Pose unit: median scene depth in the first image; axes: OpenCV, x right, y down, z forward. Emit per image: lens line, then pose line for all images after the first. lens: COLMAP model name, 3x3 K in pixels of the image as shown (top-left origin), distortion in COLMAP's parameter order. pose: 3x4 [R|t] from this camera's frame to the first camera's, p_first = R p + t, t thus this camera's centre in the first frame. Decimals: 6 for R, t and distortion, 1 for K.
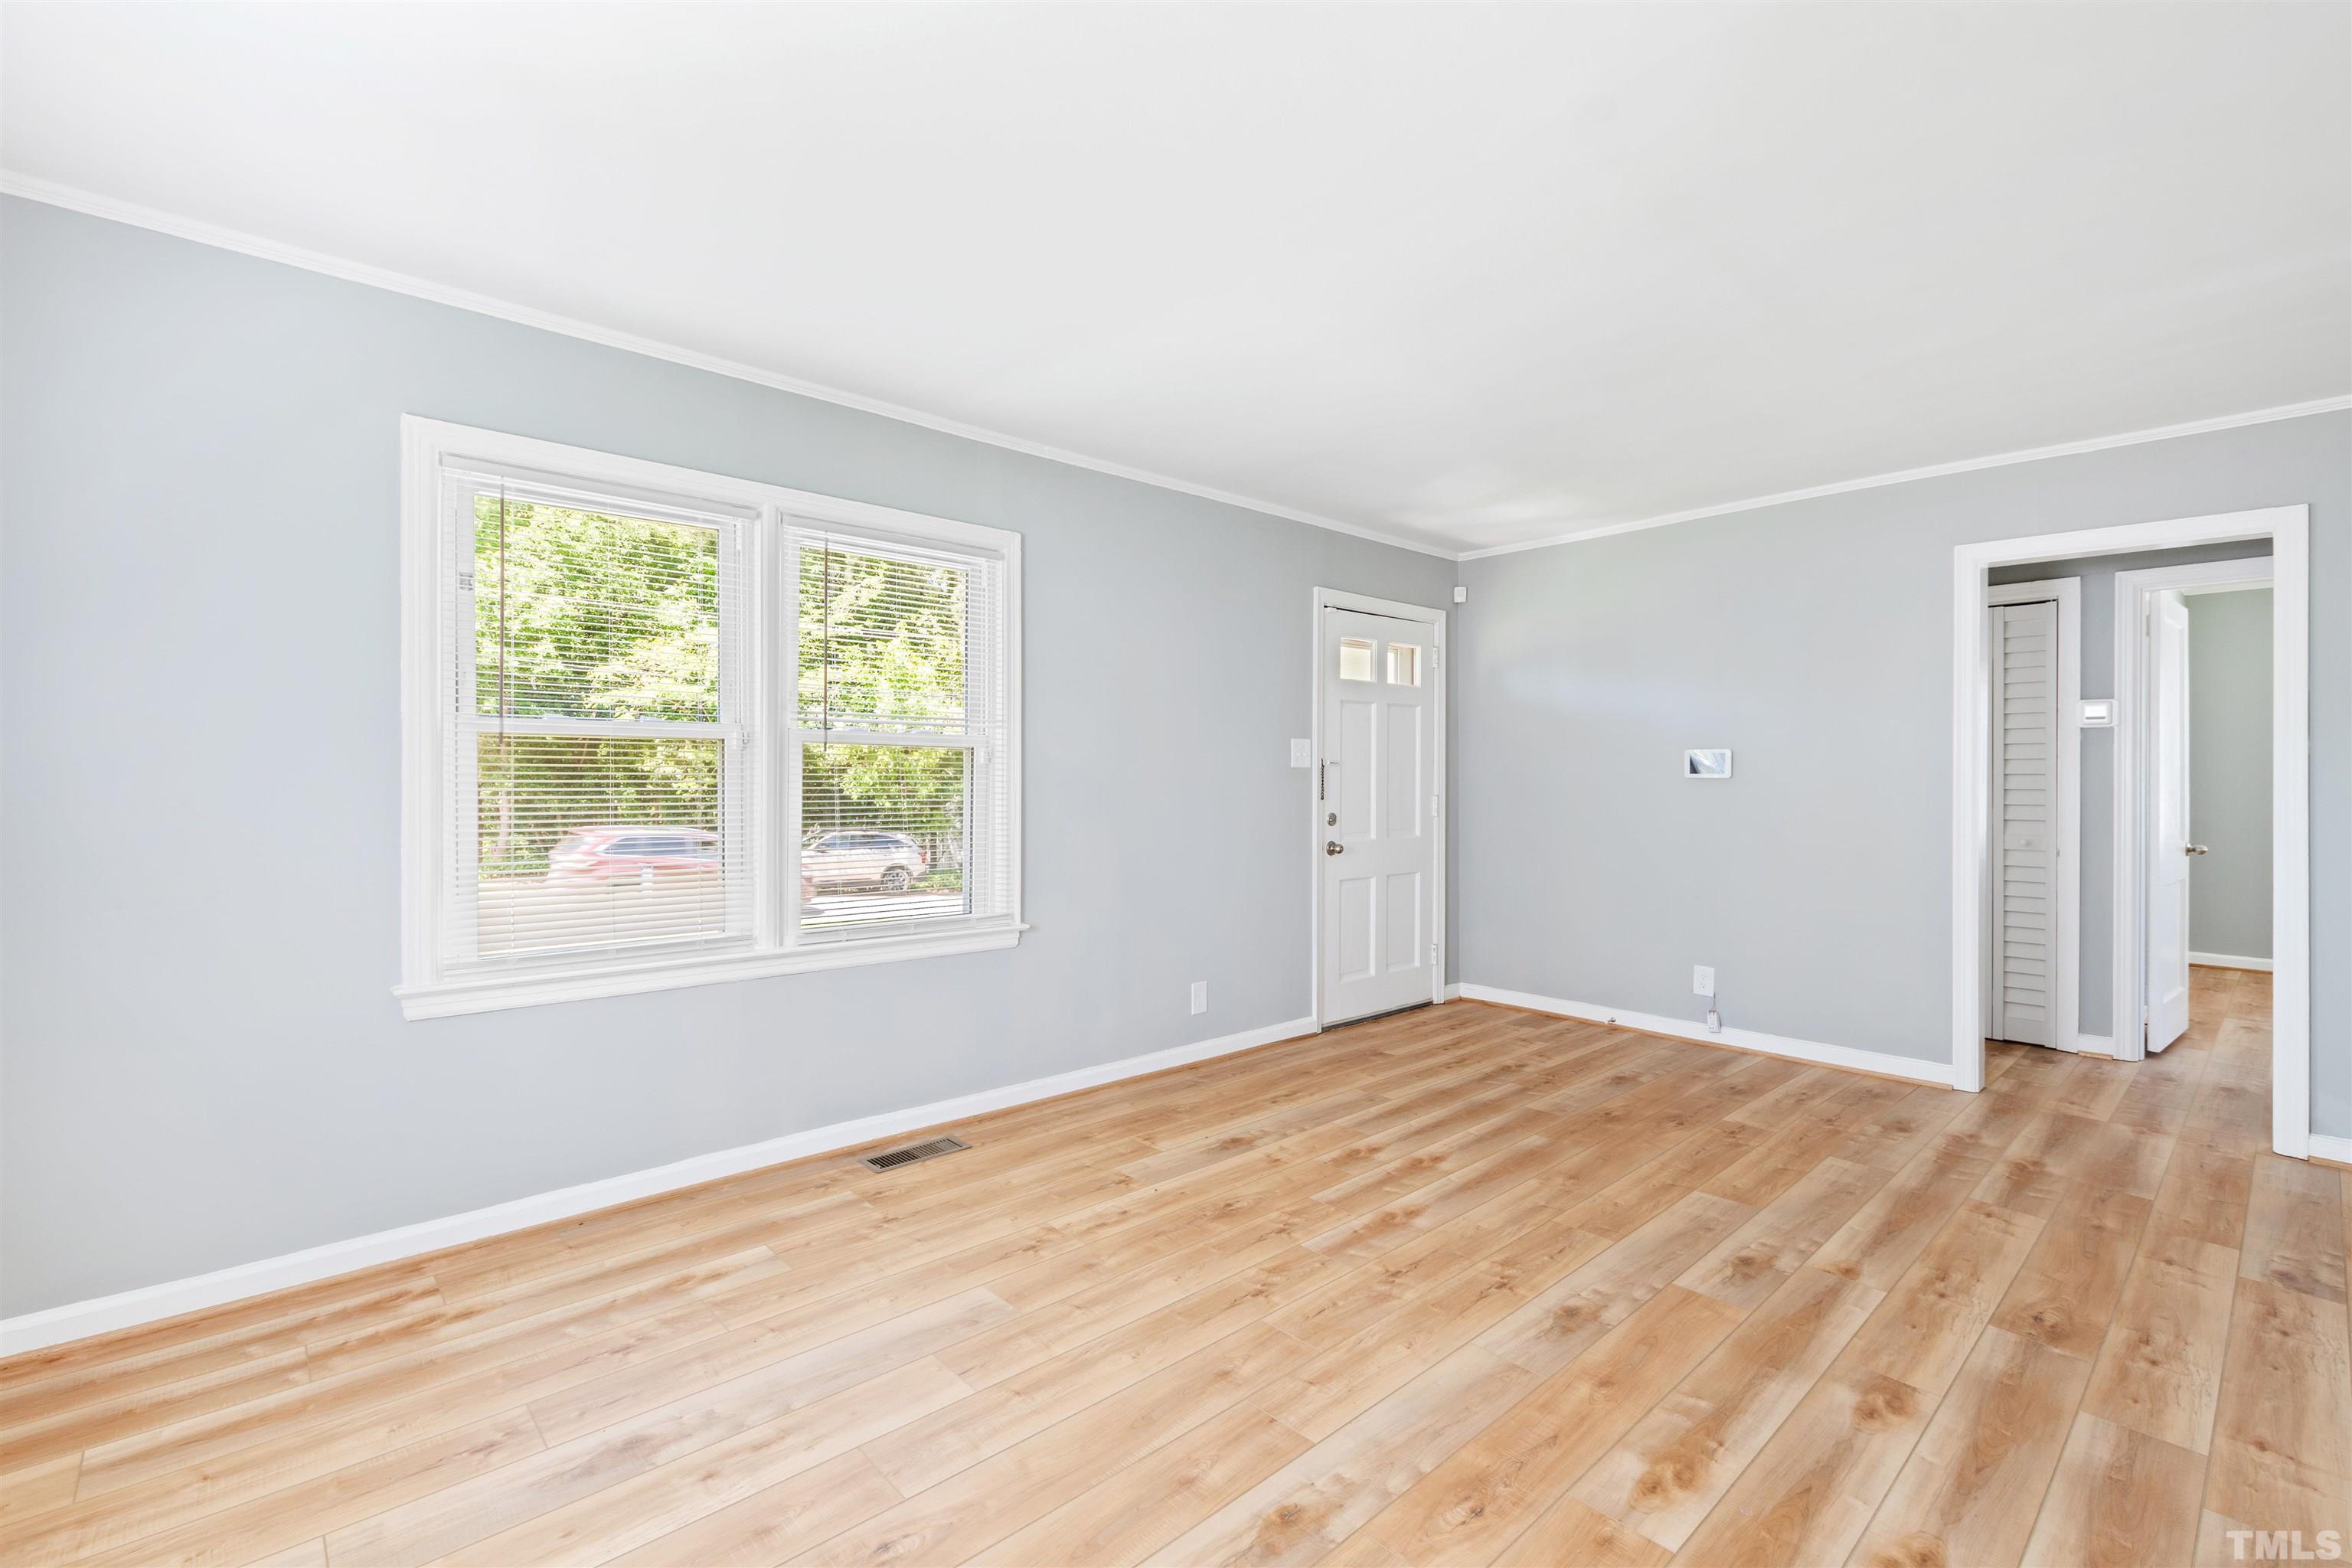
lens RADIAL K [[1035.8, 0, 1183.2], [0, 1035.8, 772.1], [0, 0, 1]] dist [0.005964, -0.000228]
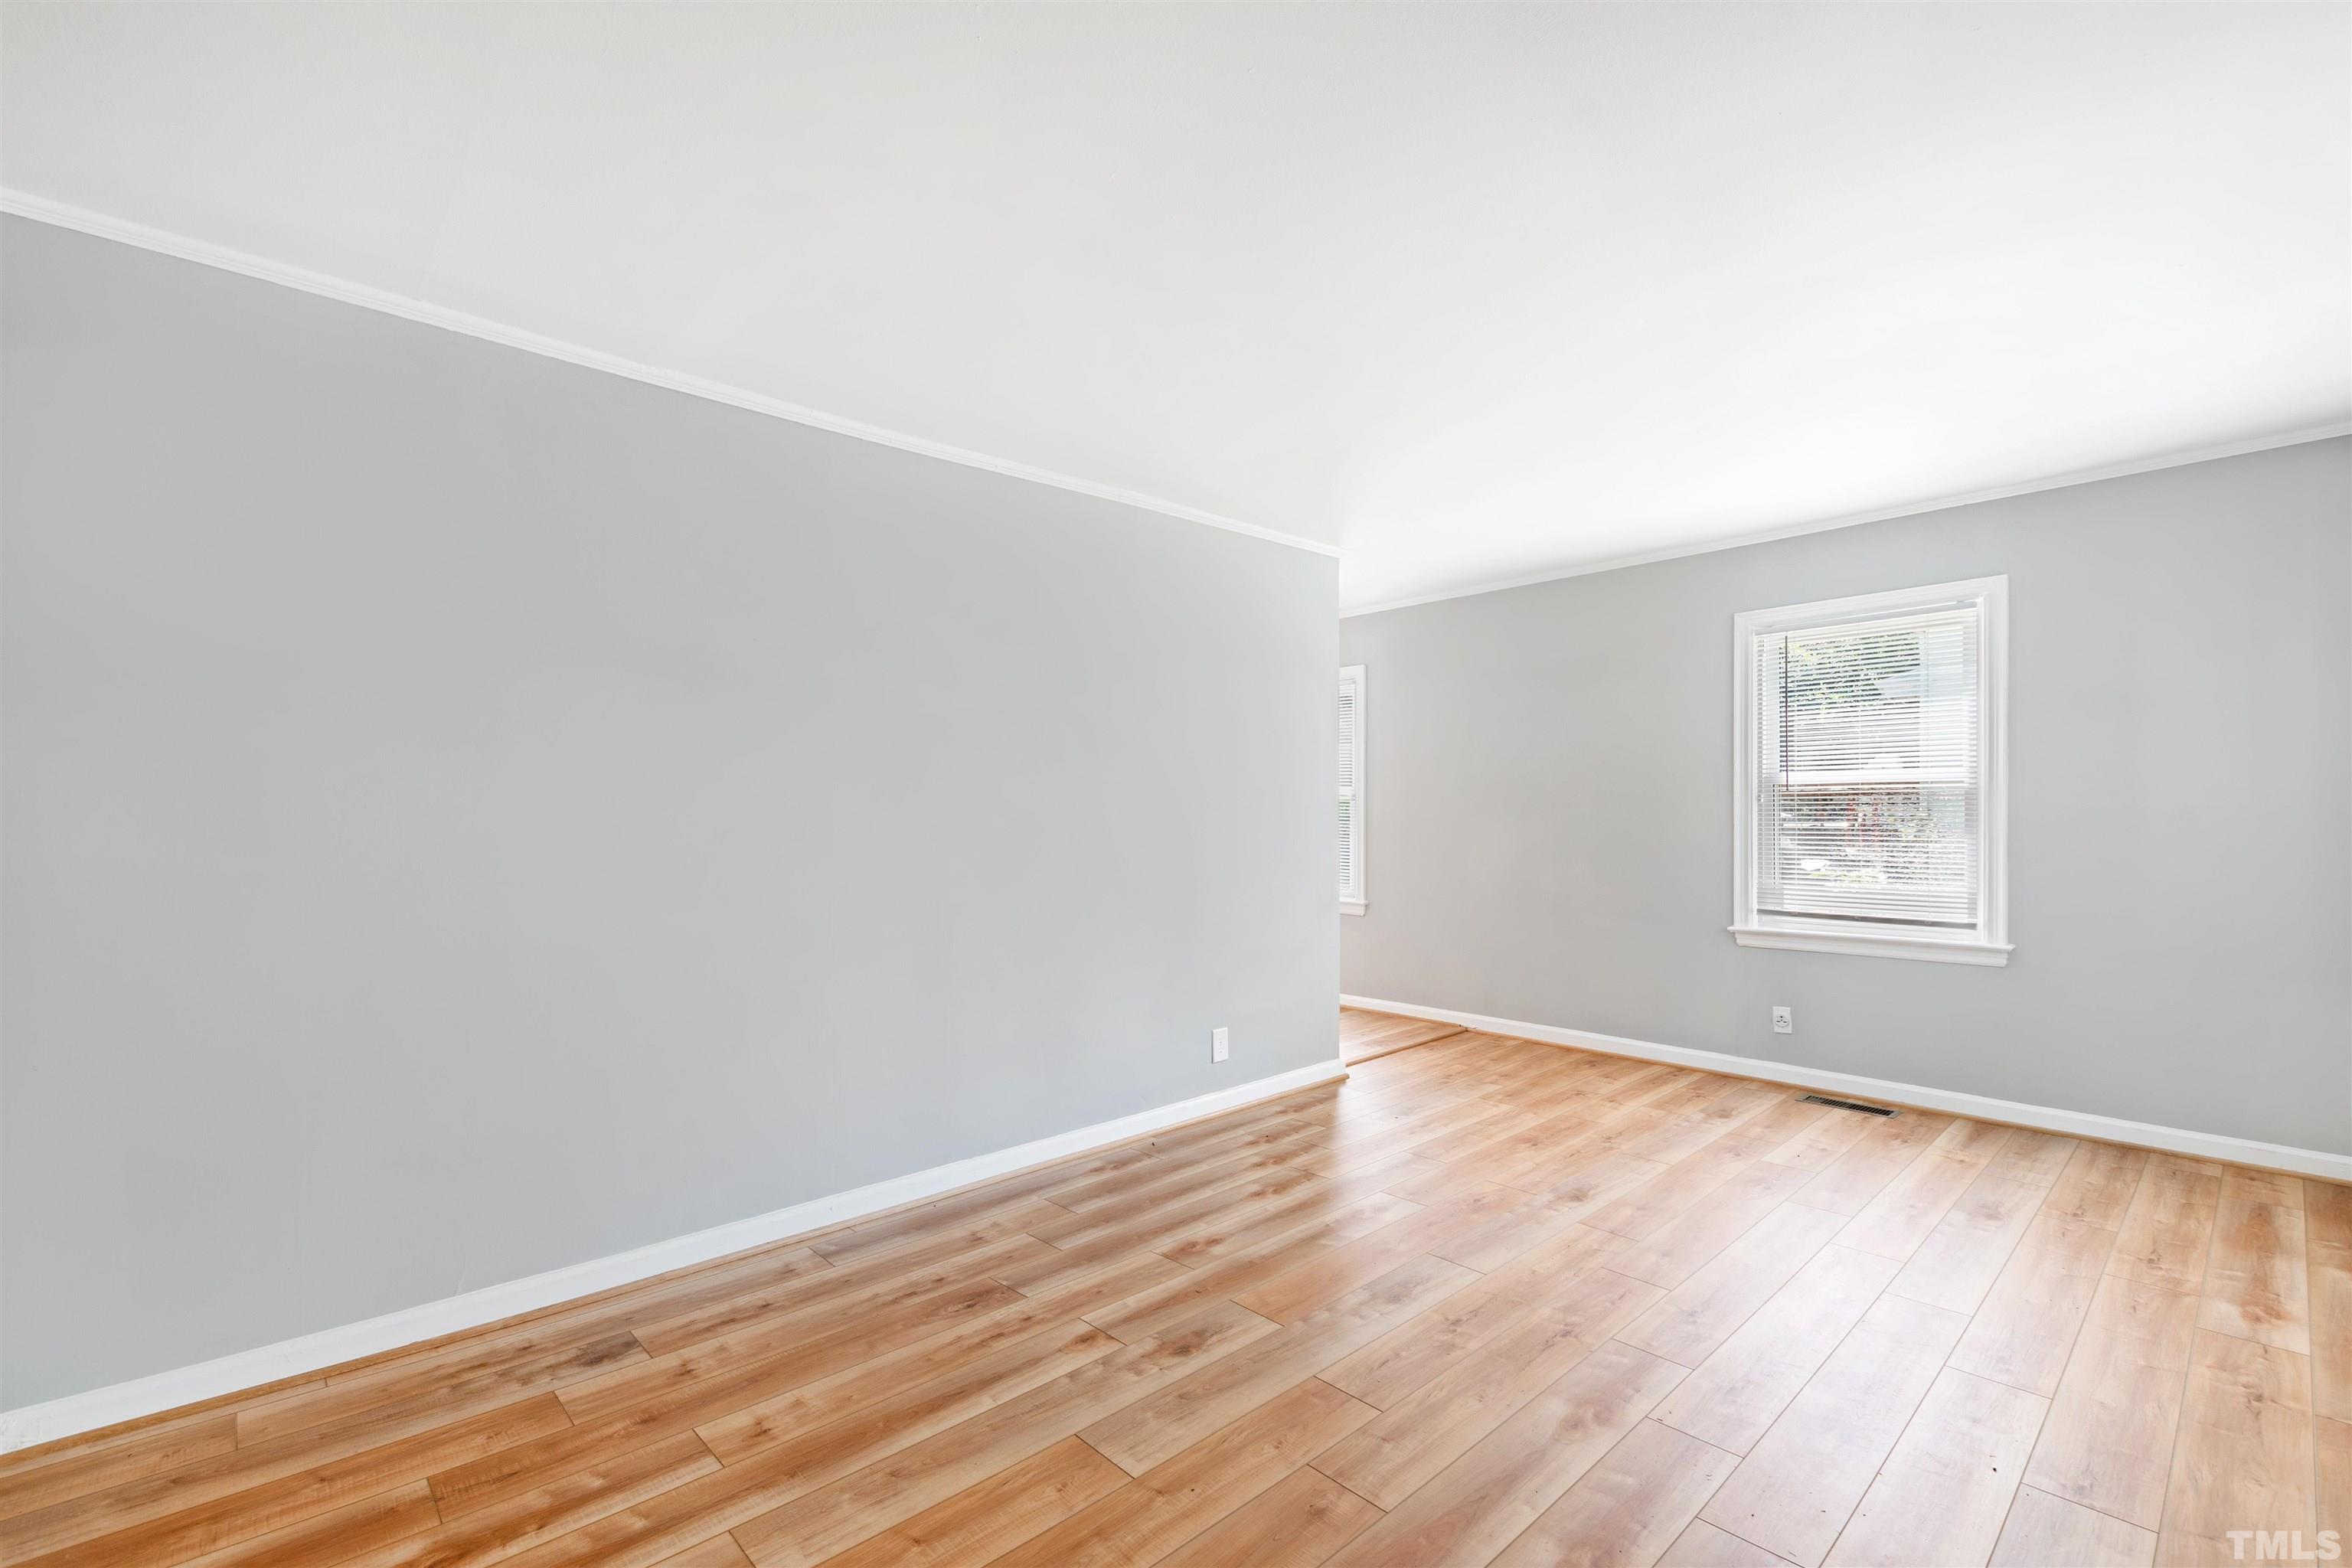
lens RADIAL K [[1035.8, 0, 1178.6], [0, 1035.8, 799.4], [0, 0, 1]] dist [0.005964, -0.000228]
pose [[-0.999988, 0.000191, -0.004953, 0.309073], [0.000247, 0.999936, -0.011344, 0.002095], [0.004951, -0.011345, -0.999923, 1.070110]]
